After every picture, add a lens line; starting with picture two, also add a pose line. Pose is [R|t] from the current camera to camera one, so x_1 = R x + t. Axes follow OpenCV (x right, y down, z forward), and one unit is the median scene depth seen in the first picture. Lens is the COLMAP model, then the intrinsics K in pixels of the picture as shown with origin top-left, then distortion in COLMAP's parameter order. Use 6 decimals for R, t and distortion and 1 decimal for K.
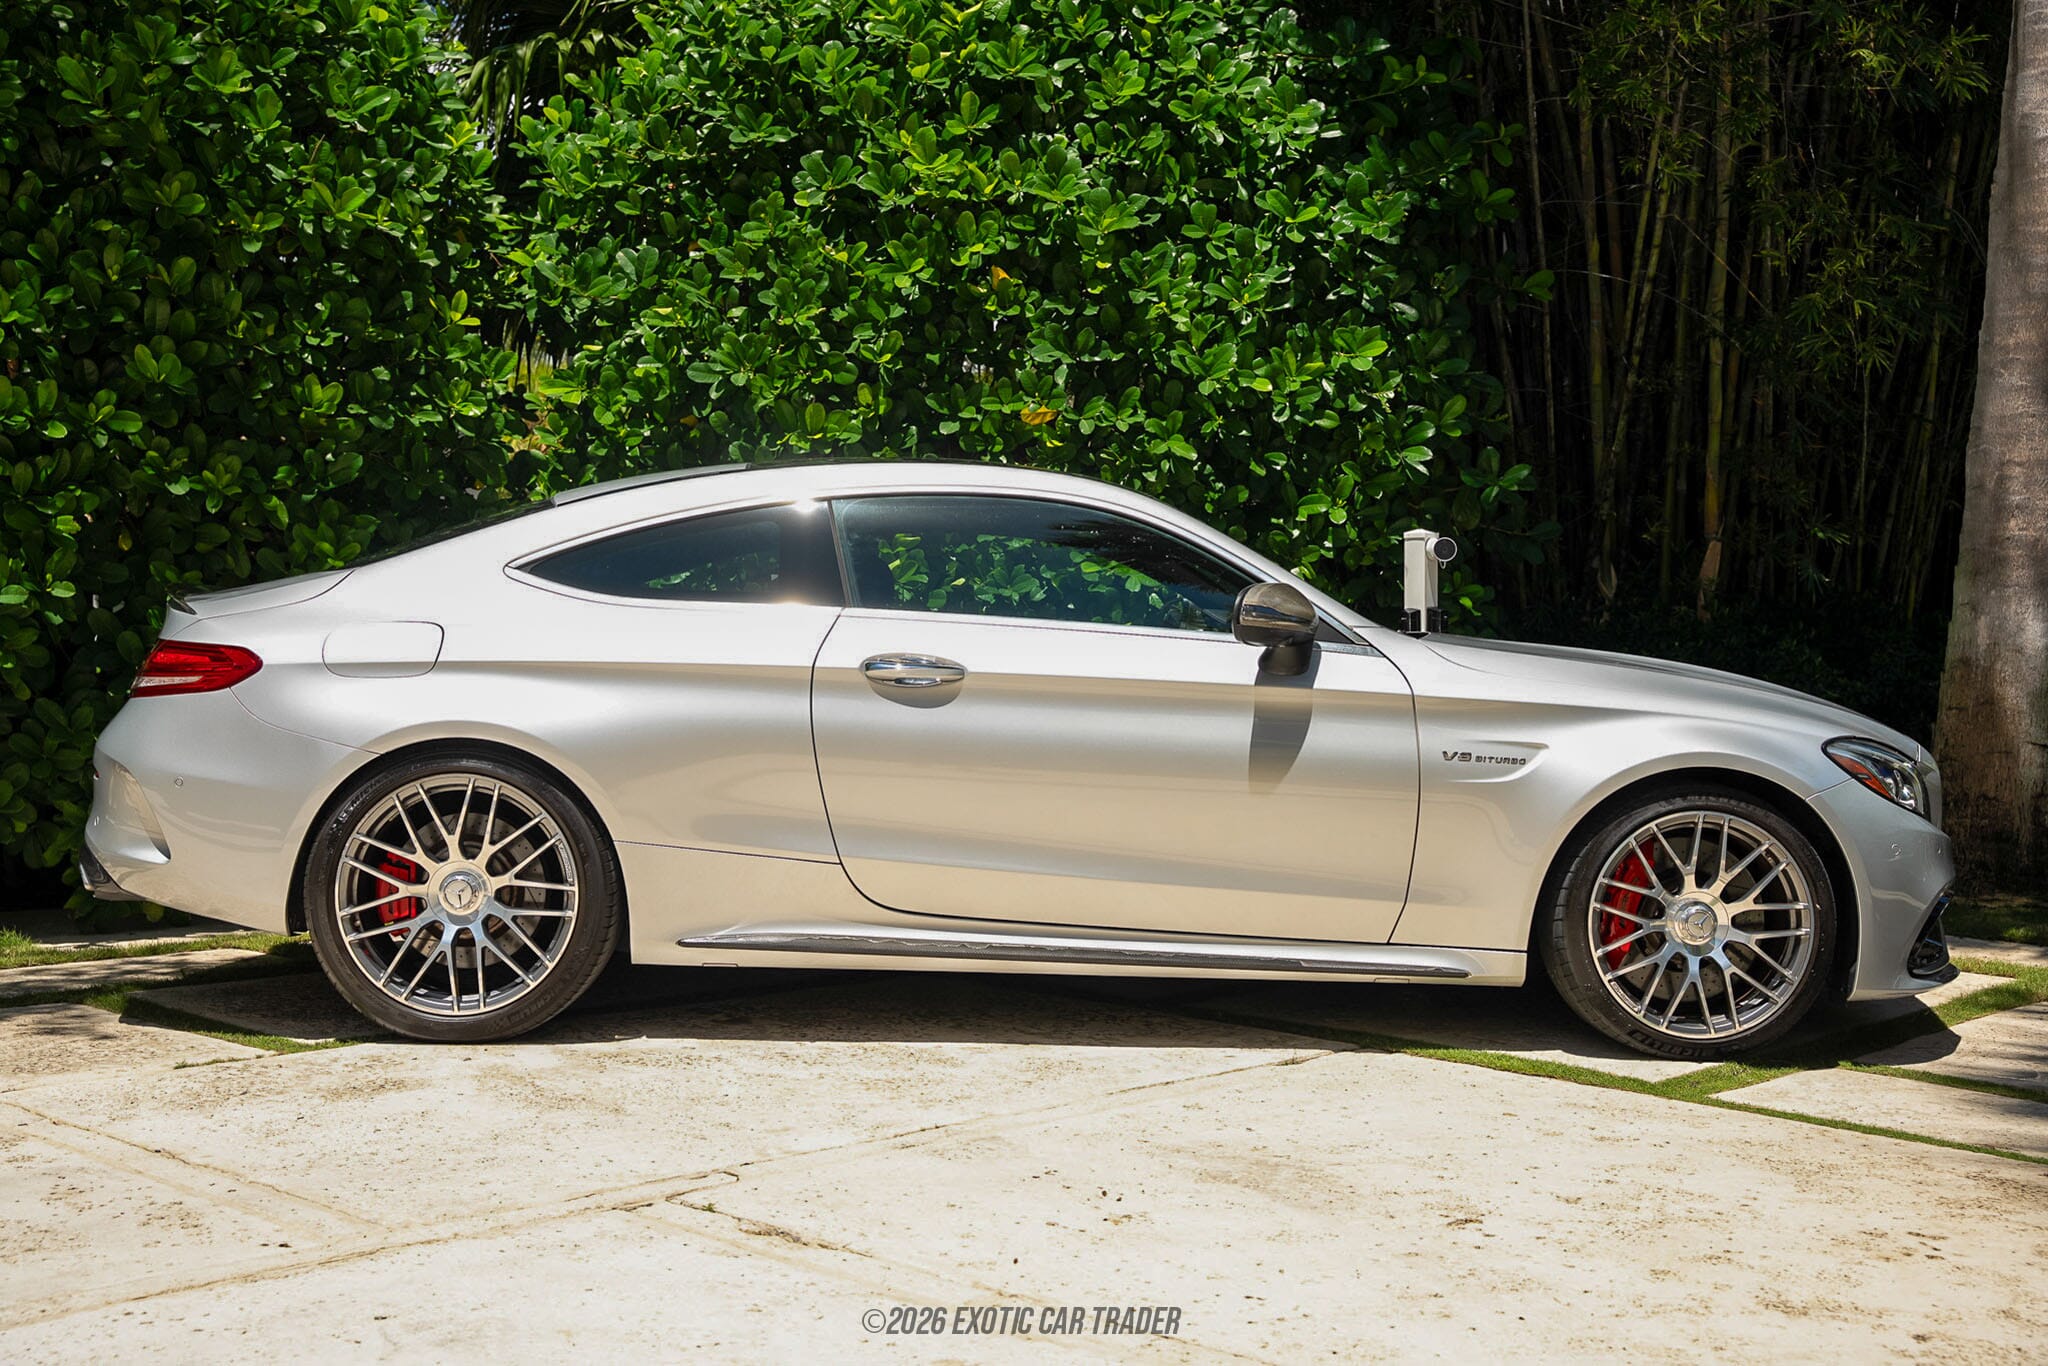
lens RADIAL K [[2307.0, 0, 989.8], [0, 2307.0, 682.7], [0, 0, 1]] dist [0.033488, 0.000000]
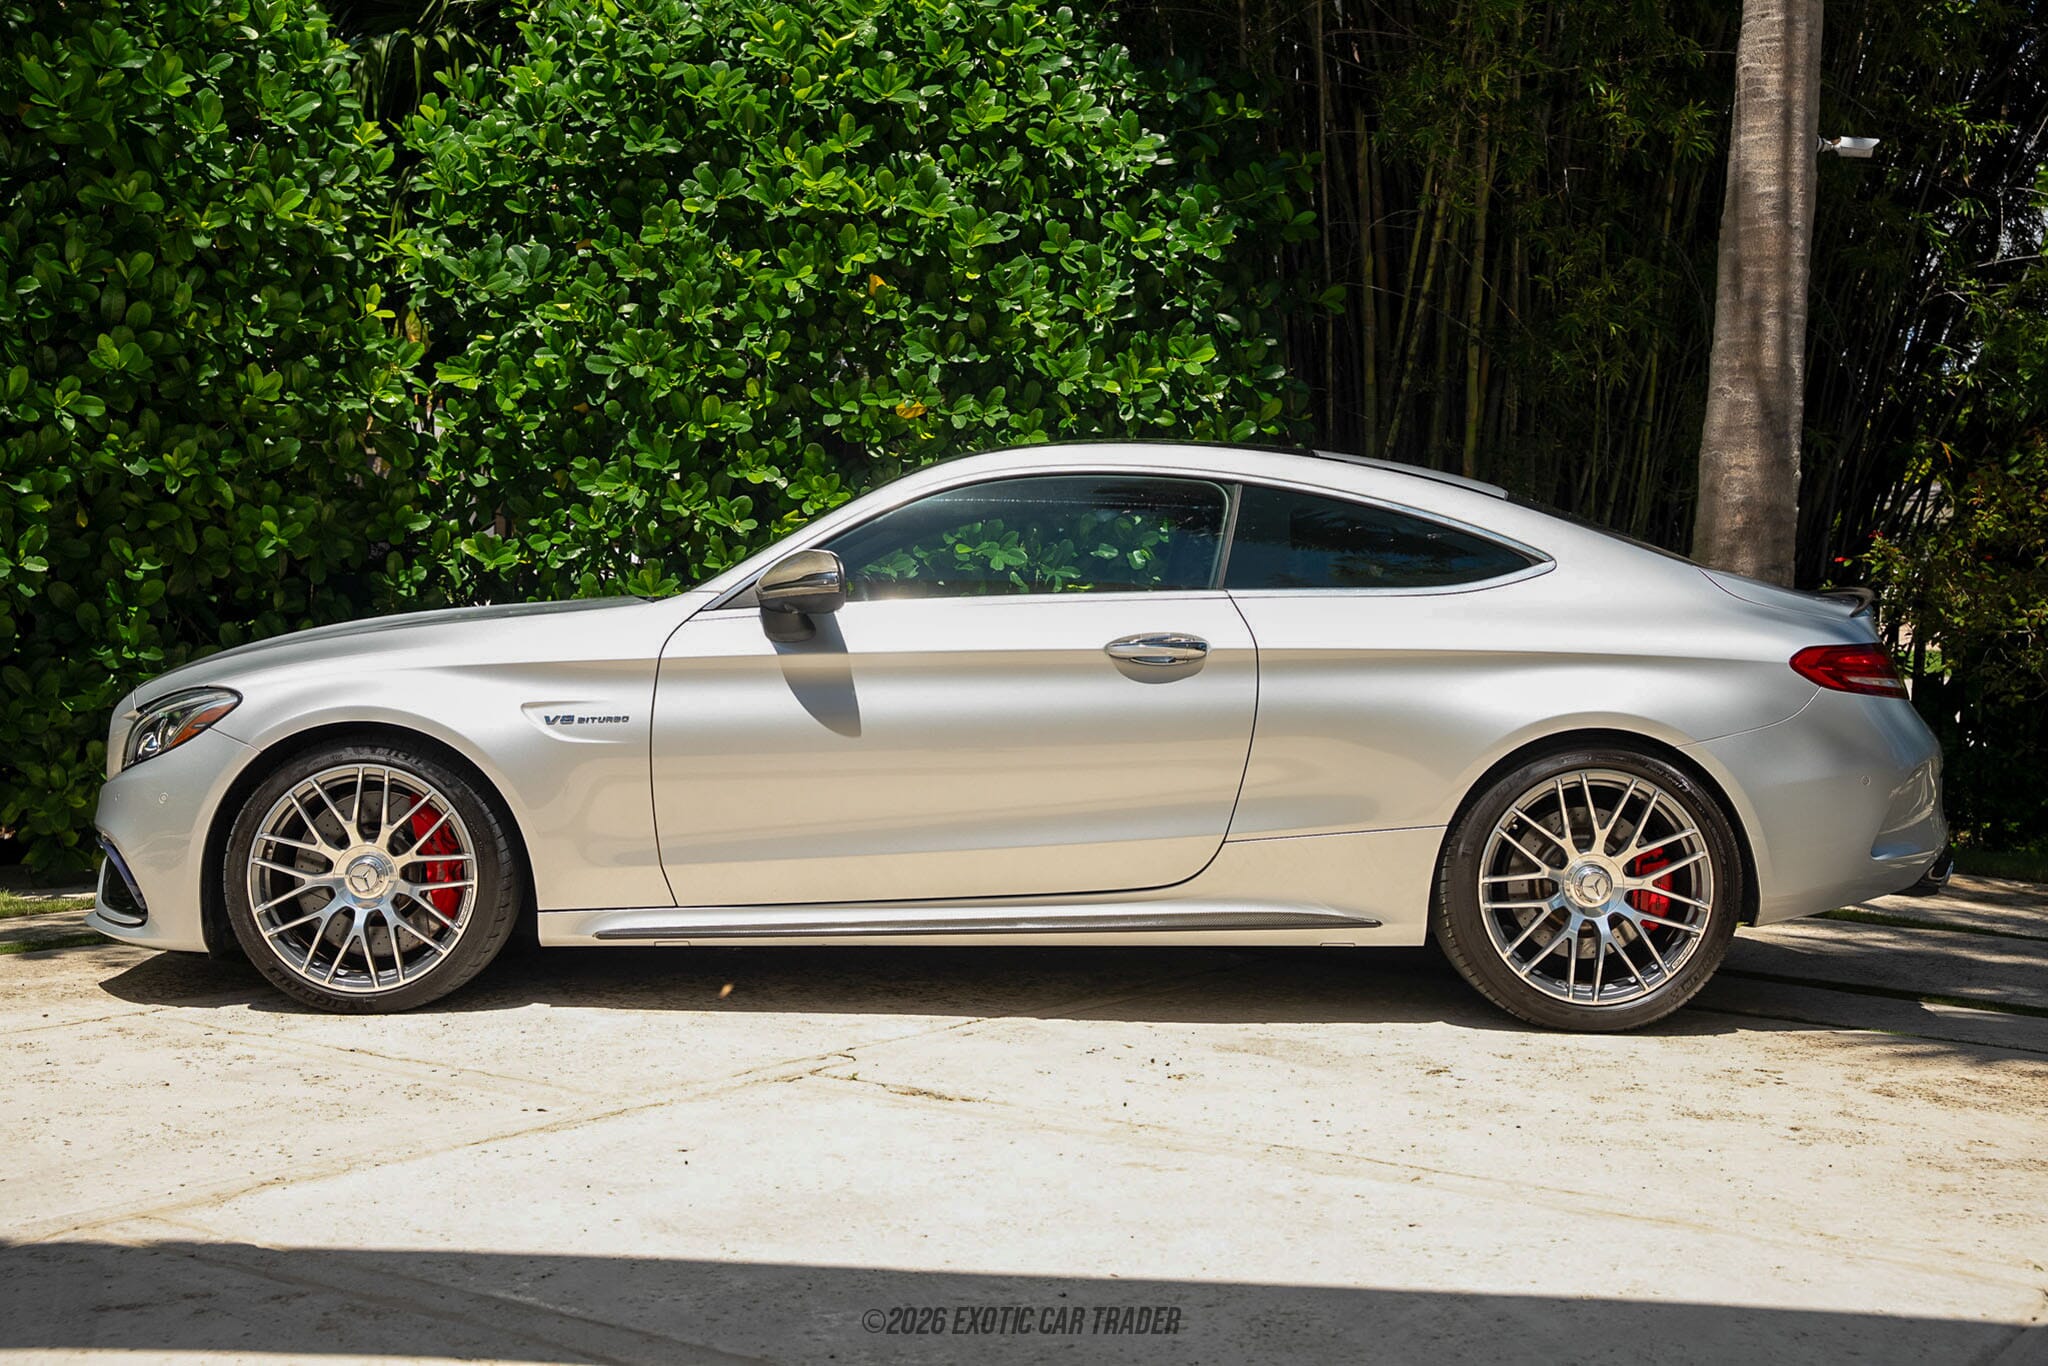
lens RADIAL K [[2325.9, 0, 1022.4], [0, 2325.9, 676.6], [0, 0, 1]] dist [0.031294, 0.000000]
pose [[0.987860, -0.001067, 0.155341, -0.109010], [-0.000893, 0.999921, 0.012548, -0.002282], [-0.155342, -0.012534, 0.987781, -0.121534]]
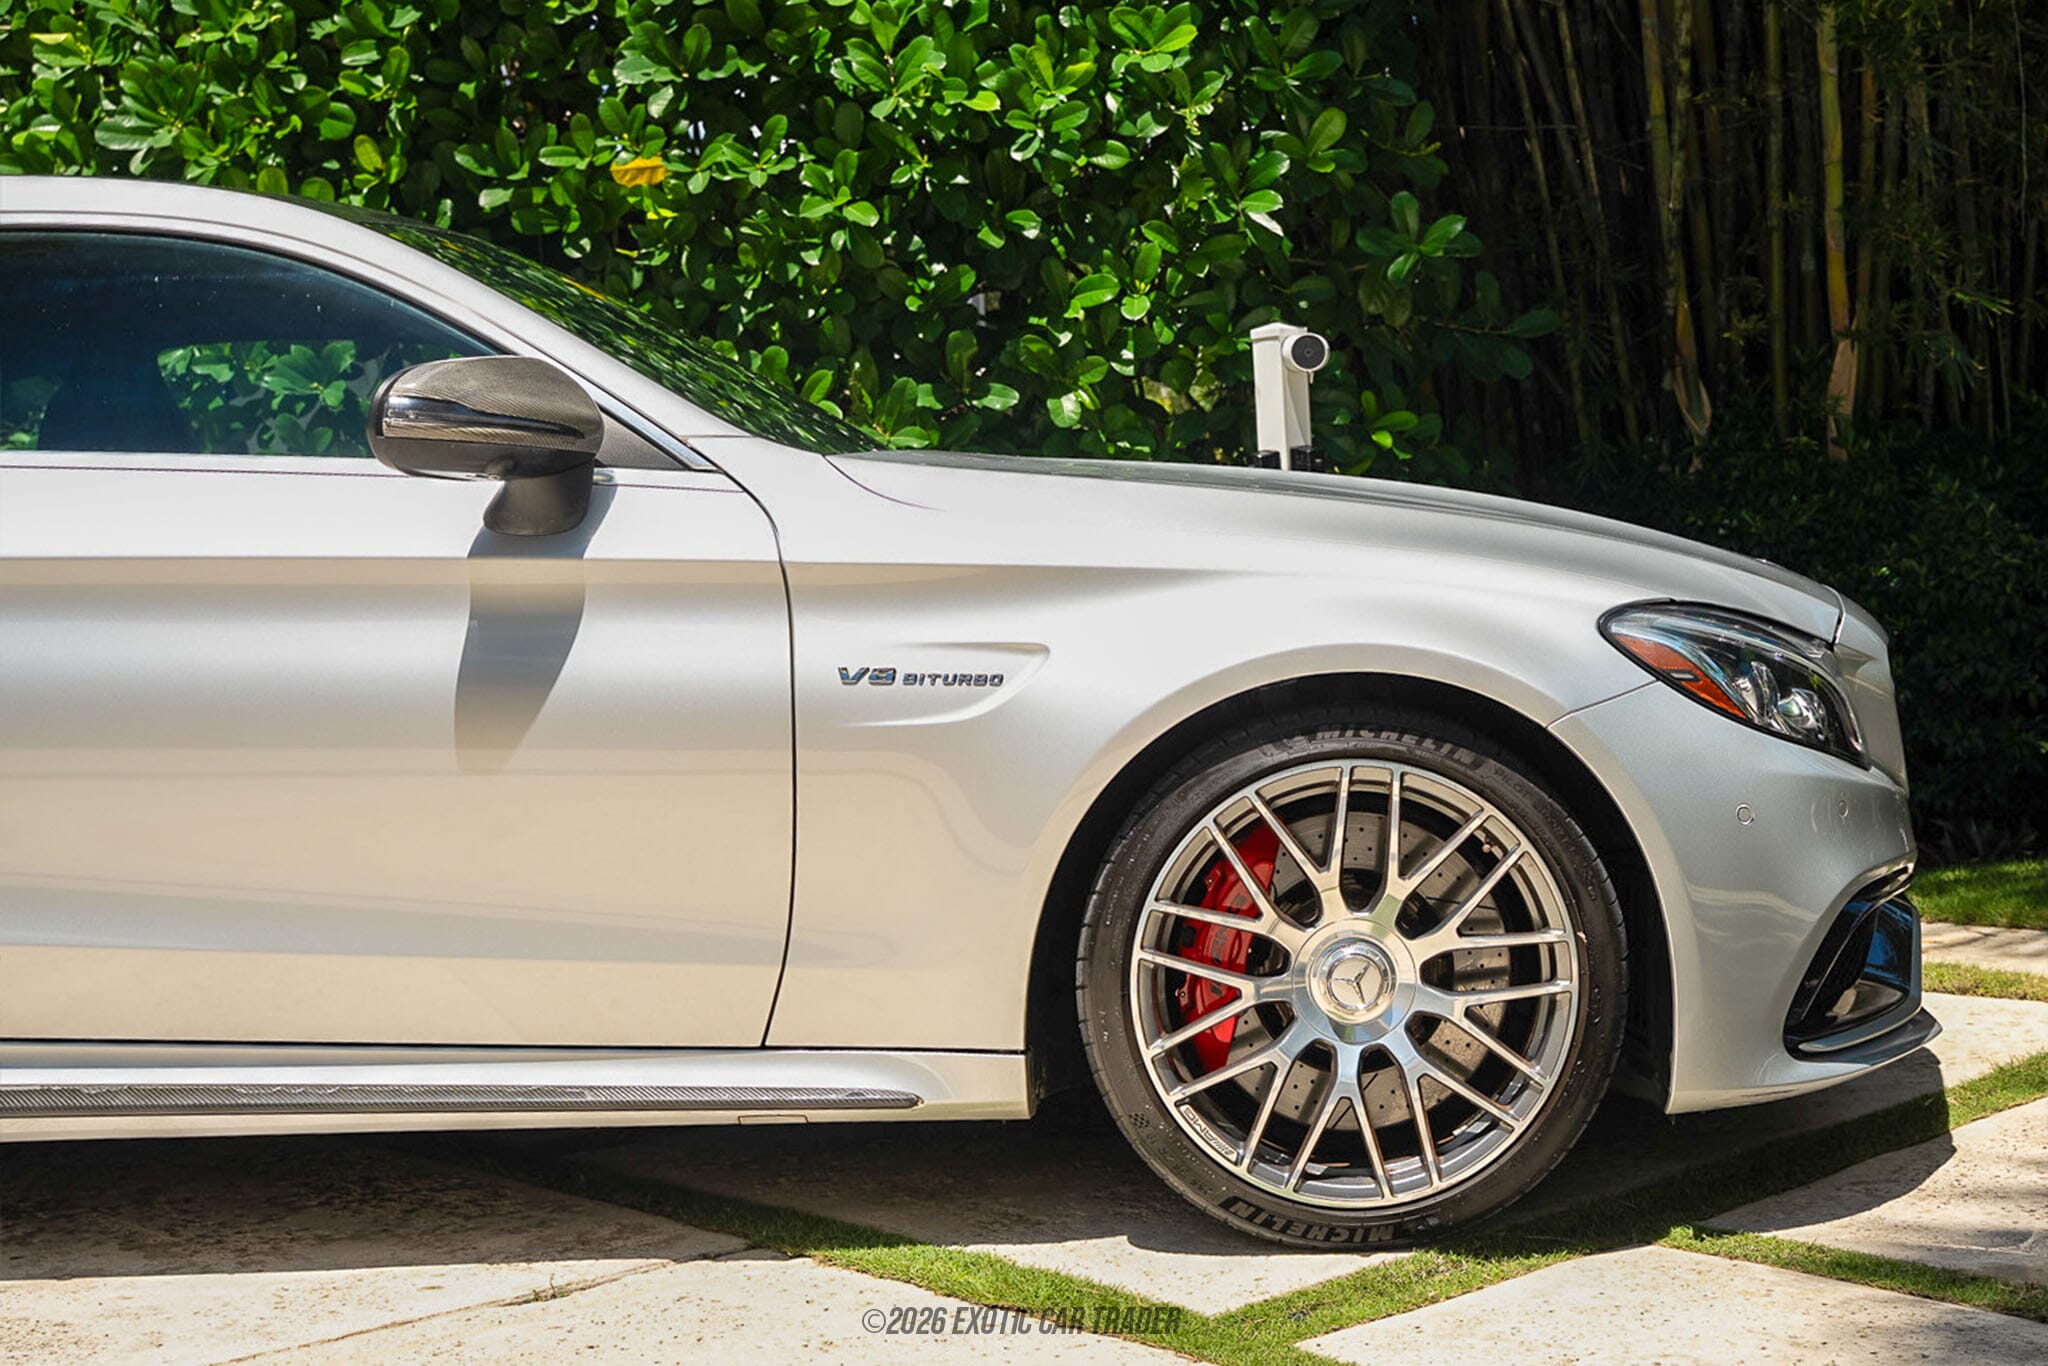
lens RADIAL K [[2887.7, 0, 1095.3], [0, 2887.7, 644.0], [0, 0, 1]] dist [0.014906, 0.000000]
pose [[0.998246, -0.049743, -0.032092, 0.178494], [0.049973, 0.998730, 0.006399, 0.015052], [0.031733, -0.007991, 0.999464, 0.237372]]
